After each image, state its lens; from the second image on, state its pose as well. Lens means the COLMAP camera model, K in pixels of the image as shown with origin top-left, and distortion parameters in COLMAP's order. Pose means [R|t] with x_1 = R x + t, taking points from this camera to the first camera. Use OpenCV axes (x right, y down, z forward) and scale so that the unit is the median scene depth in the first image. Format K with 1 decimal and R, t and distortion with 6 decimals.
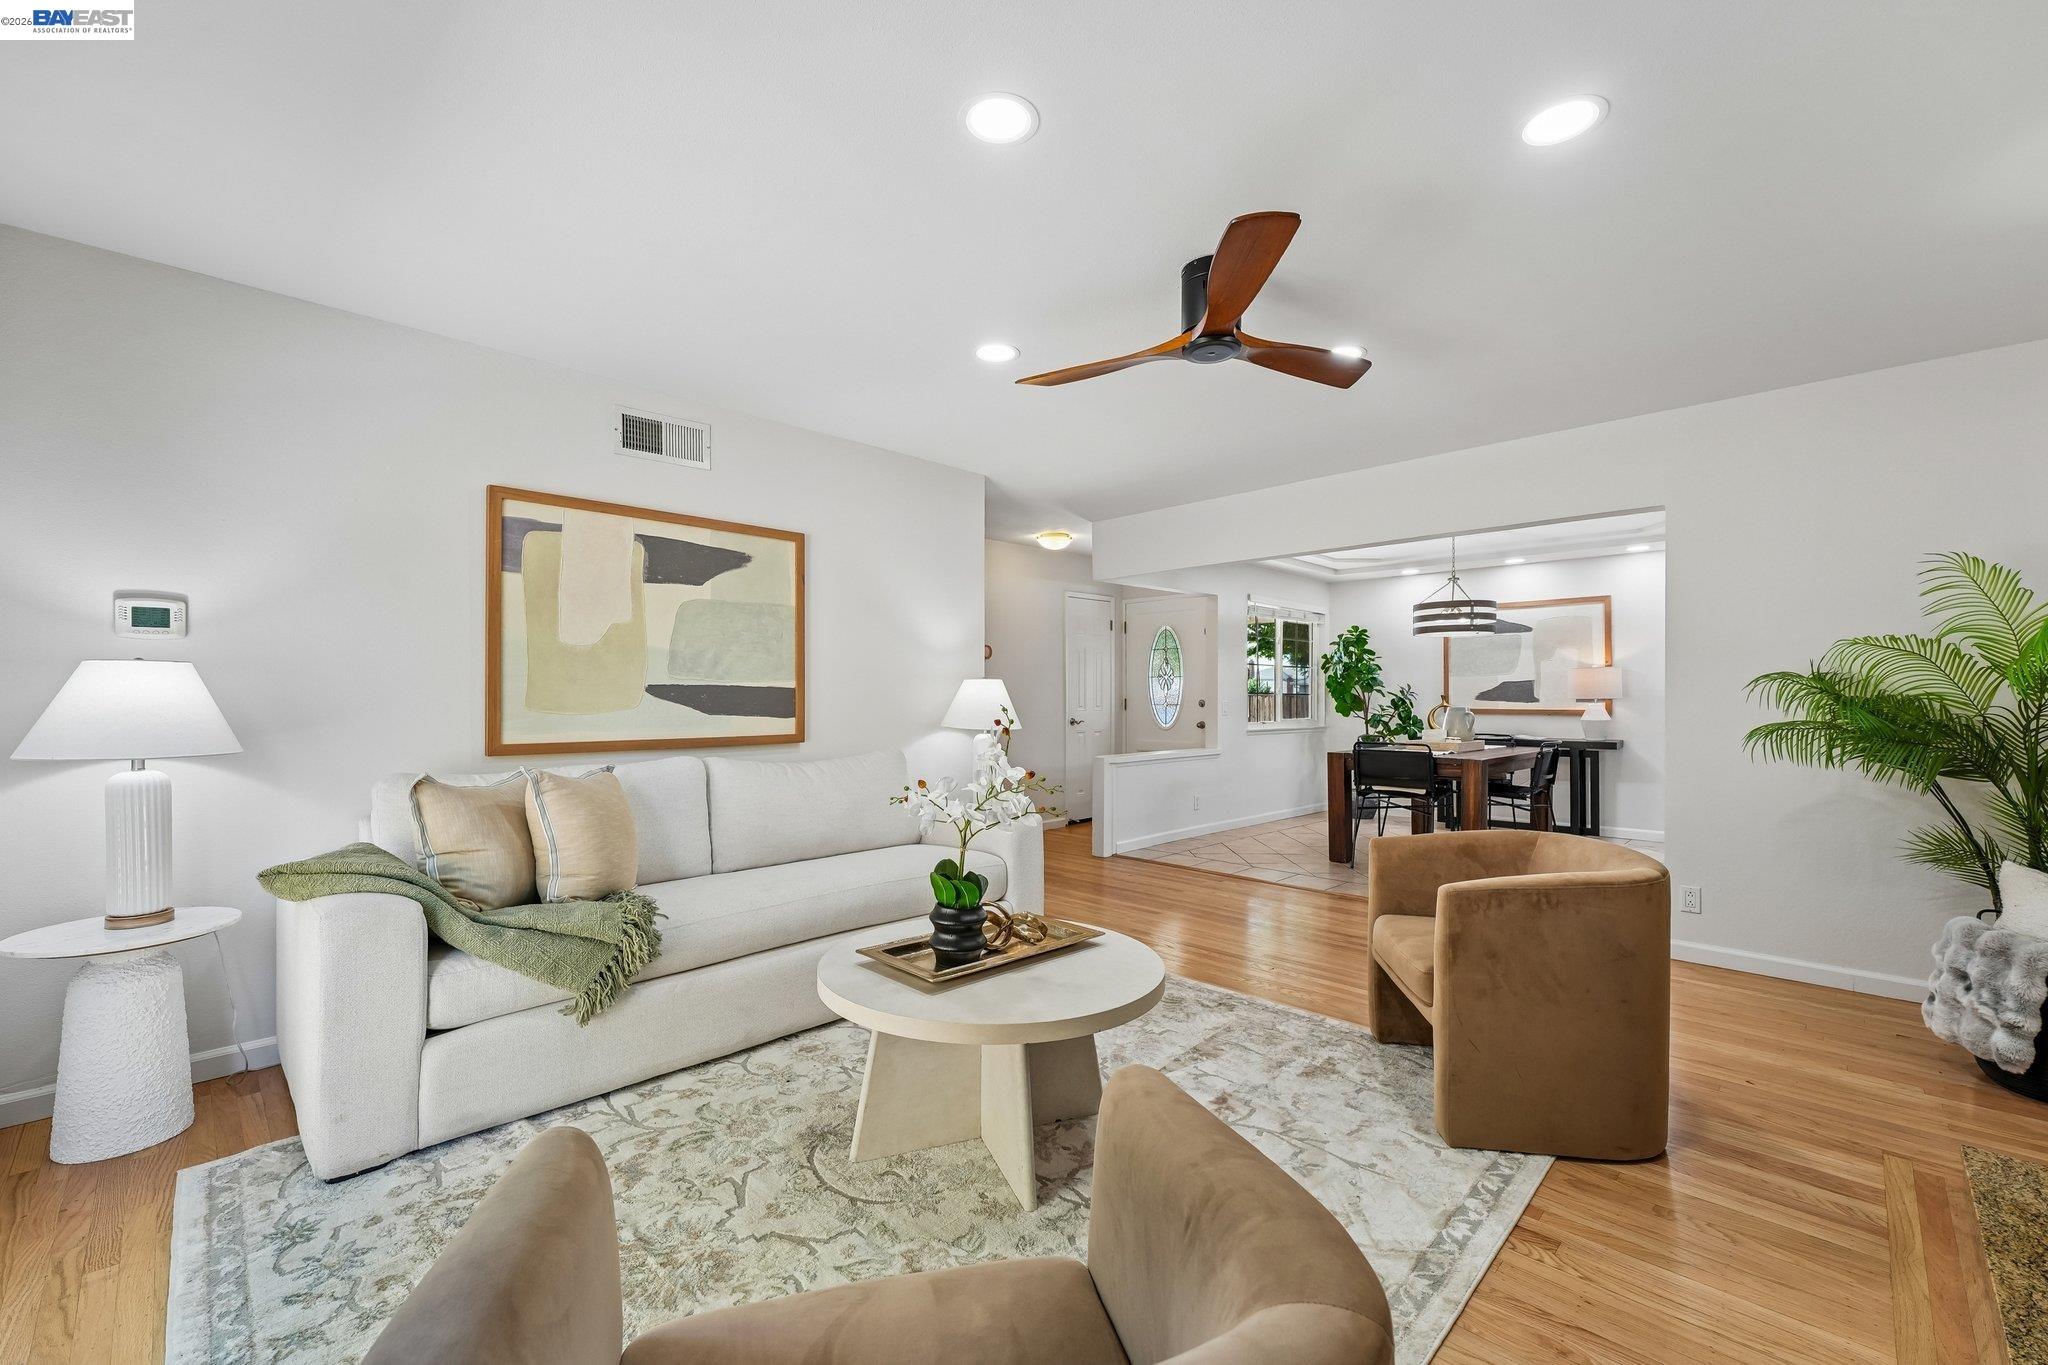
lens RADIAL K [[819.2, 0, 1024.9], [0, 819.2, 697.7], [0, 0, 1]] dist [0.001101, 0.000316]
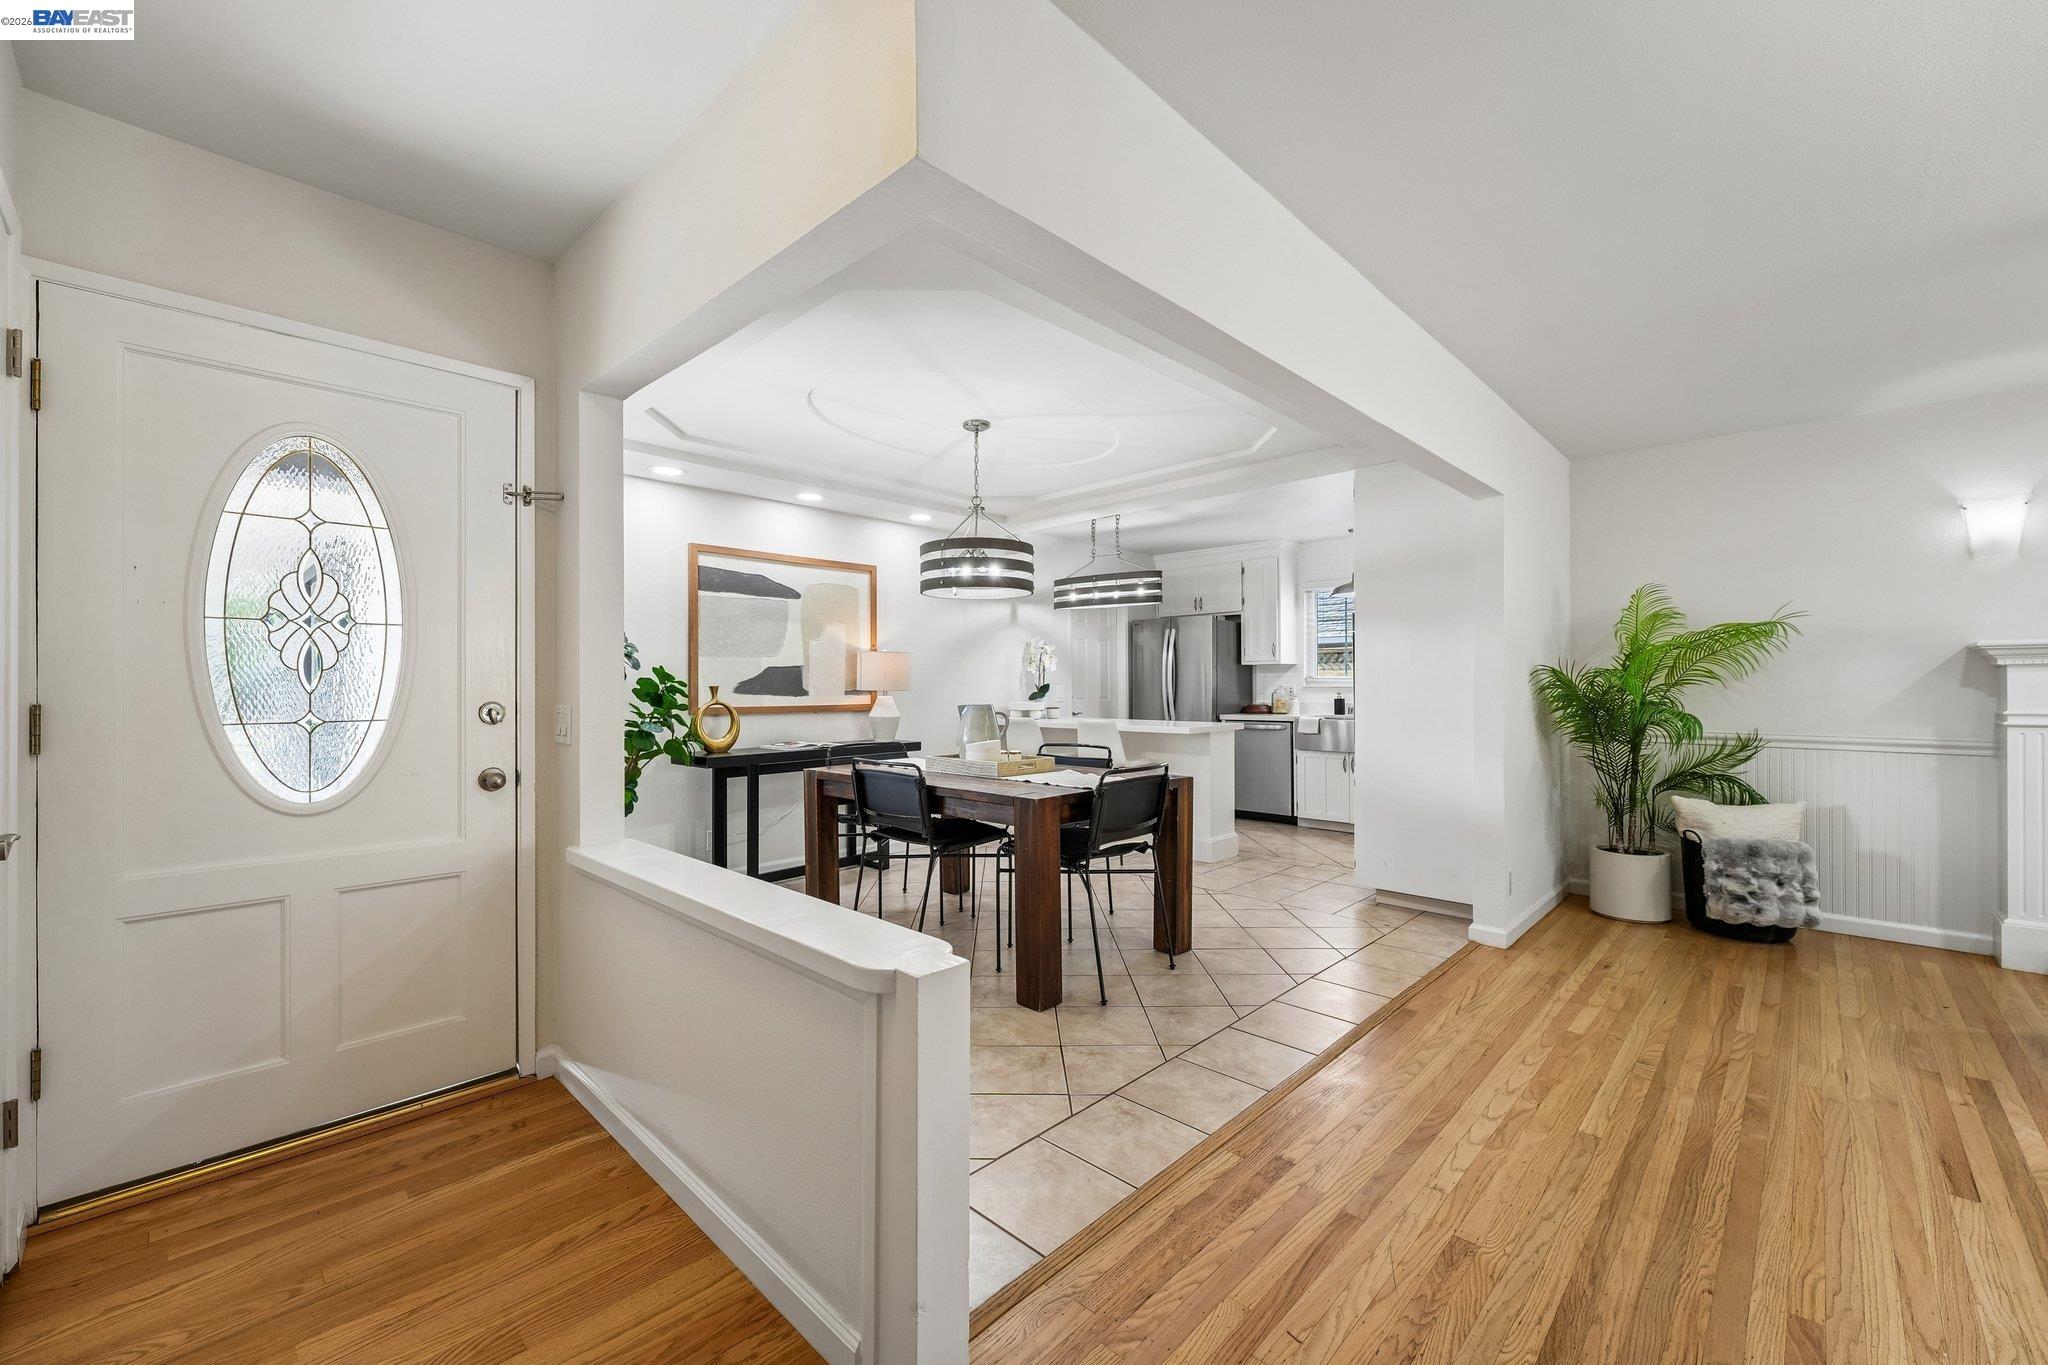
lens RADIAL K [[819.2, 0, 1011.7], [0, 819.2, 689.8], [0, 0, 1]] dist [0.001101, 0.000316]
pose [[-0.006115, -0.005234, 0.999968, -0.117382], [0.005697, 0.999970, 0.005268, -0.002705], [-0.999965, 0.005729, -0.006085, 0.864504]]
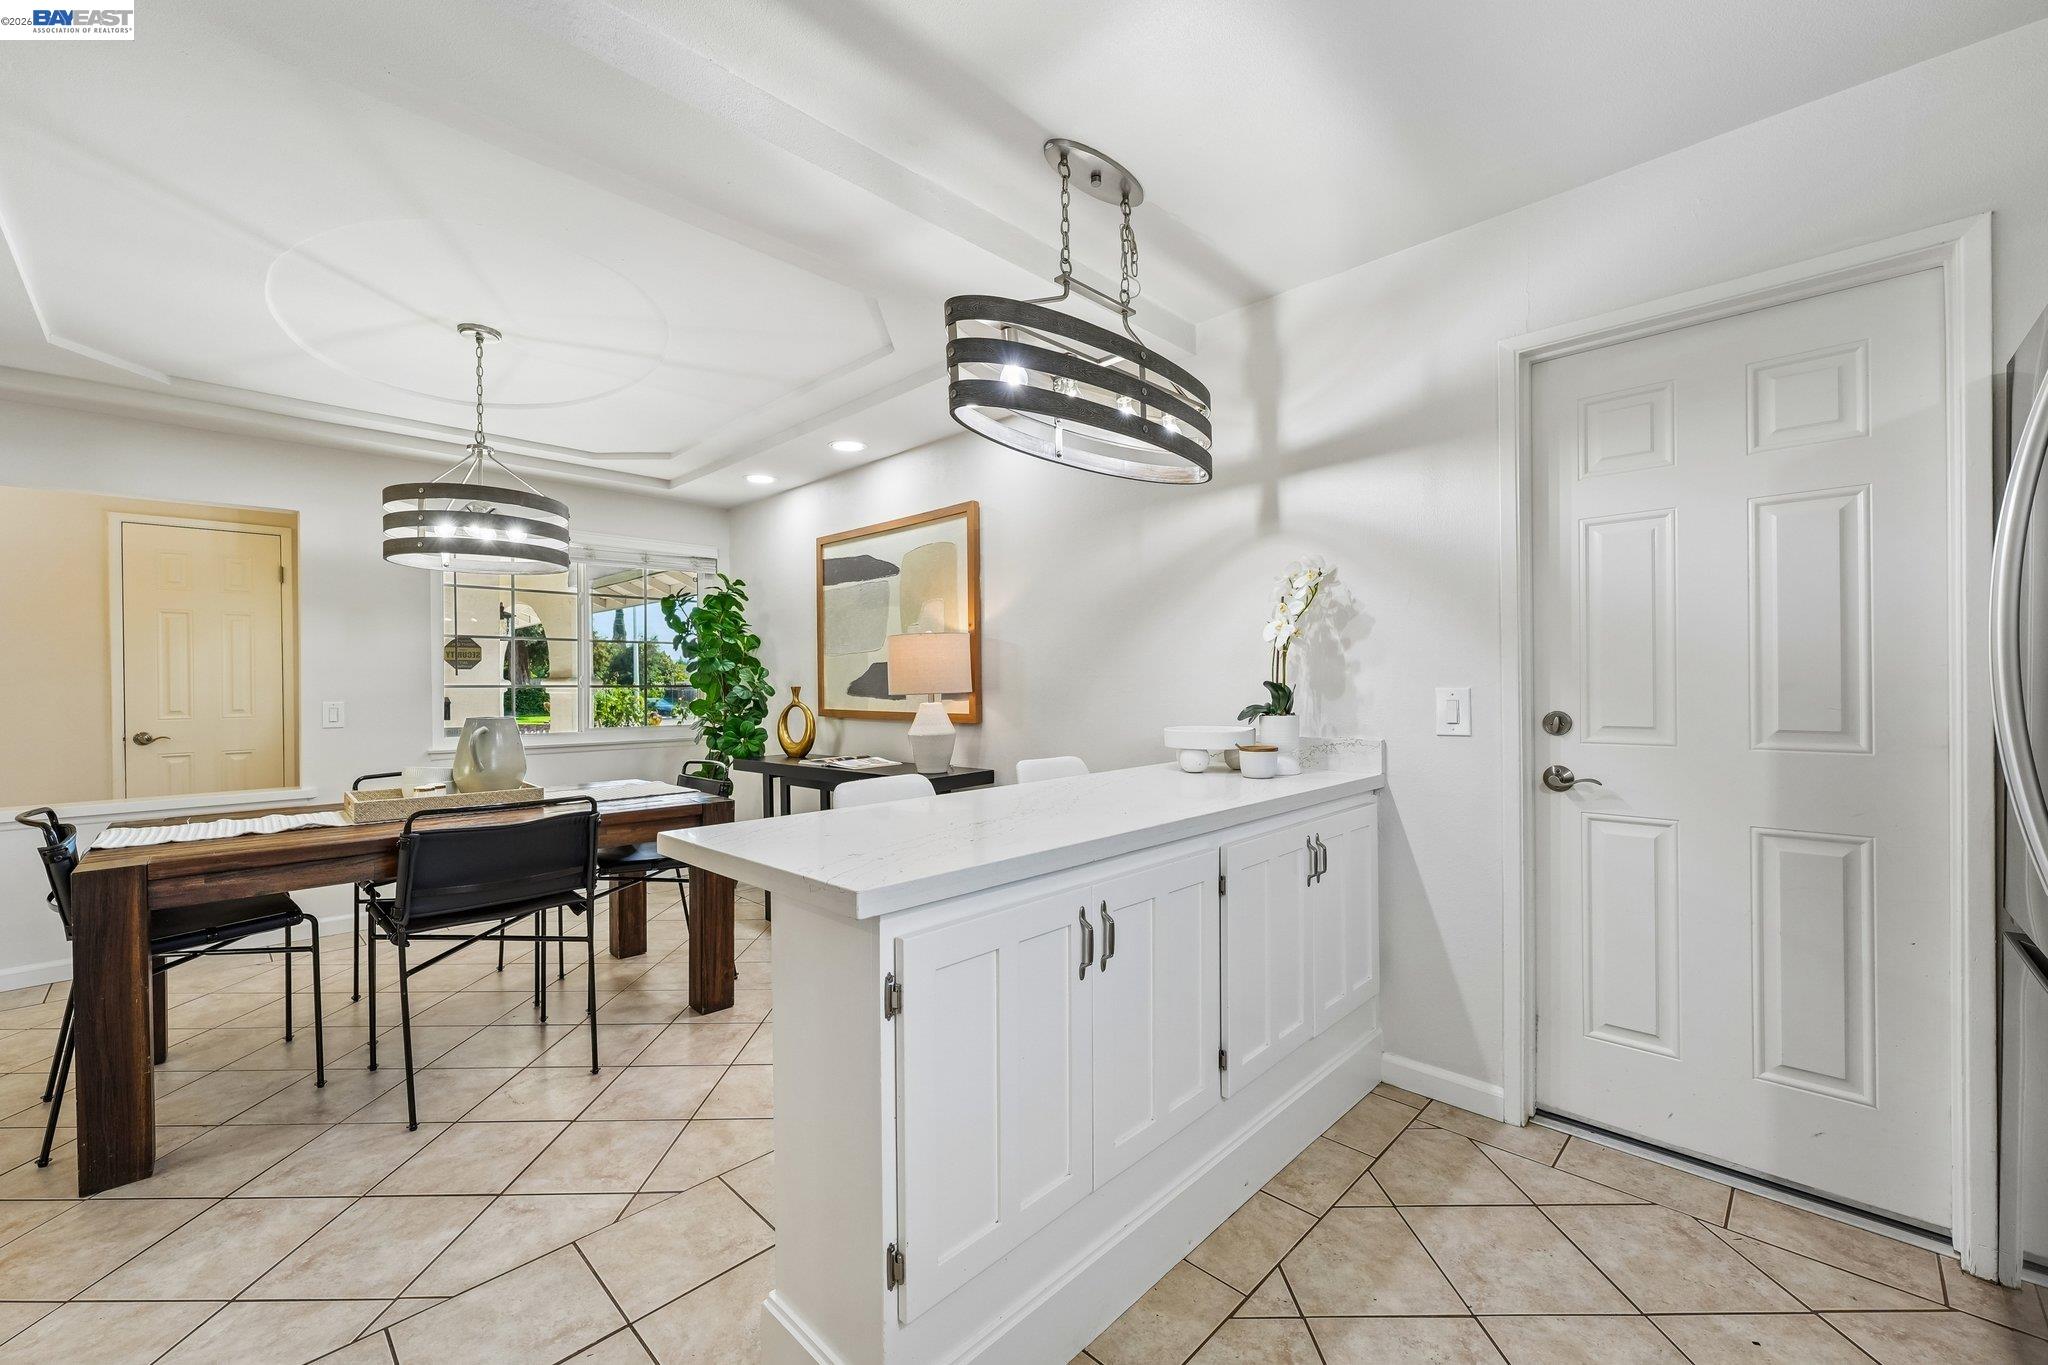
lens RADIAL K [[819.2, 0, 1020.9], [0, 819.2, 684.2], [0, 0, 1]] dist [0.001101, 0.000316]
pose [[0.999854, -0.006823, 0.015670, 0.733616], [0.006898, 0.999965, -0.004750, -0.001692], [-0.015637, 0.004857, 0.999866, 0.460656]]
